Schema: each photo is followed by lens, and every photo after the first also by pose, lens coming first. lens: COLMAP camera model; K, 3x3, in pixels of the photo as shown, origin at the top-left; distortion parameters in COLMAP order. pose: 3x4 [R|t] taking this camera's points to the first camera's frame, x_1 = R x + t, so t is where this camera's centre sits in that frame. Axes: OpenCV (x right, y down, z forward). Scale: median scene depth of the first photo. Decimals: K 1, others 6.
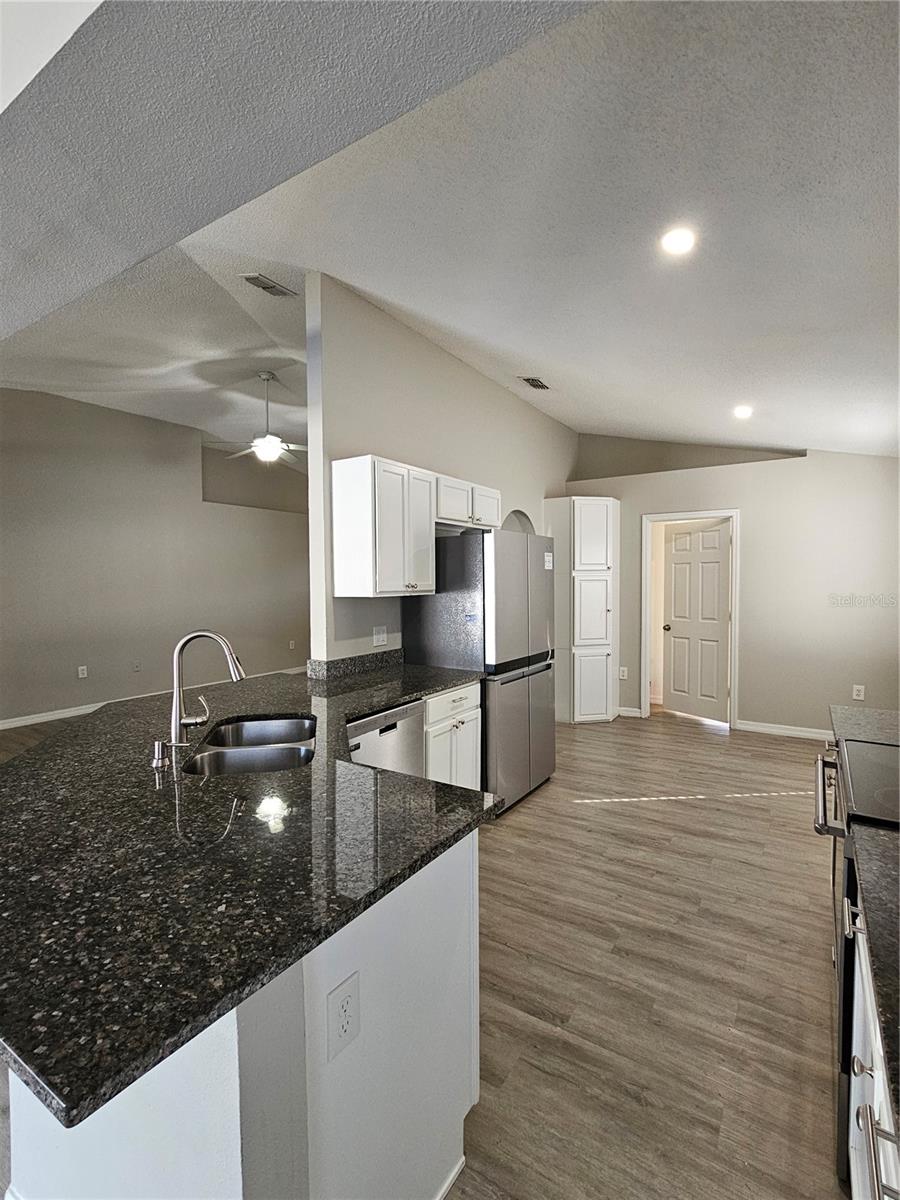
lens RADIAL K [[567.3, 0, 440.1], [0, 567.3, 605.3], [0, 0, 1]] dist [-0.003743, 0.005743]
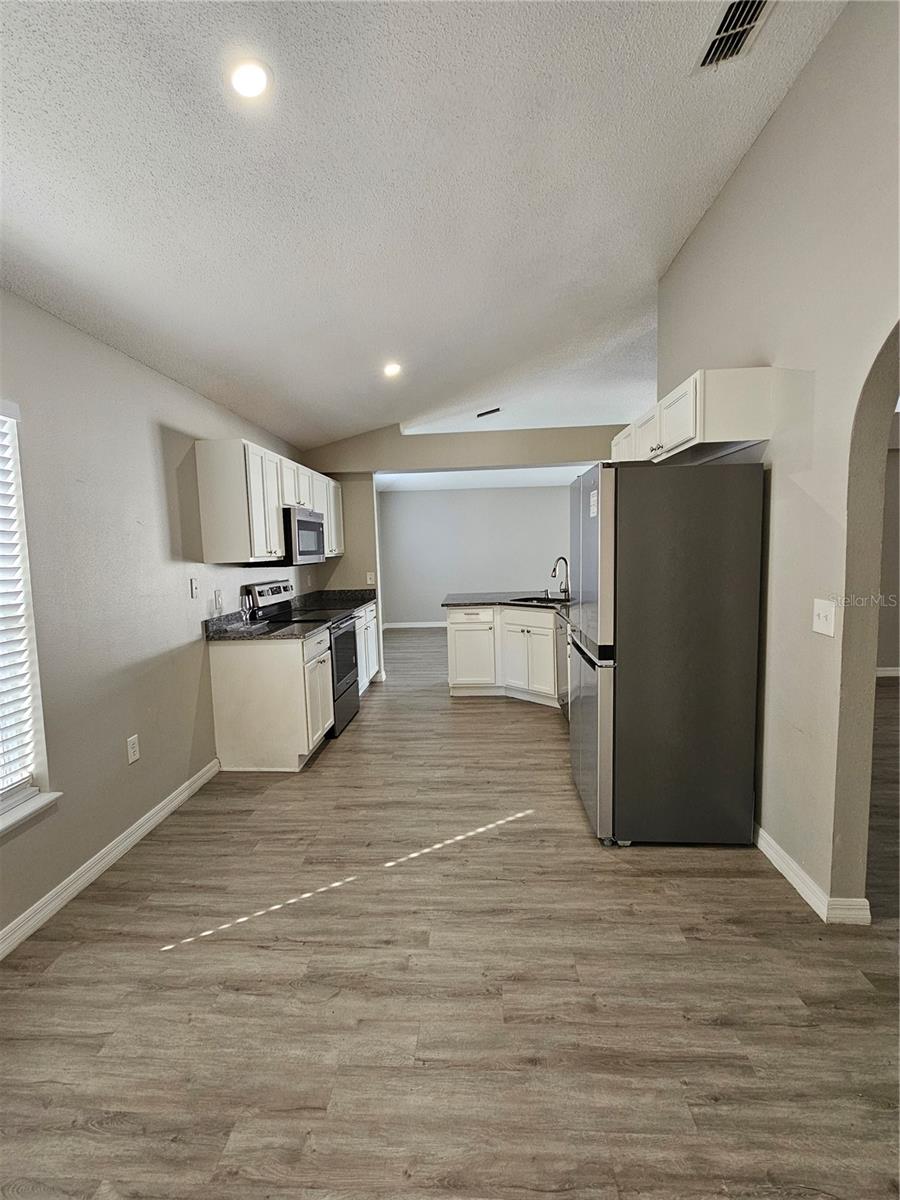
lens RADIAL K [[567.3, 0, 440.1], [0, 567.3, 605.3], [0, 0, 1]] dist [-0.003743, 0.005743]
pose [[-0.874922, 0.081939, -0.477281, 0.737740], [0.015379, 0.989786, 0.141732, -0.064058], [0.484019, 0.116664, -0.867246, 1.654681]]
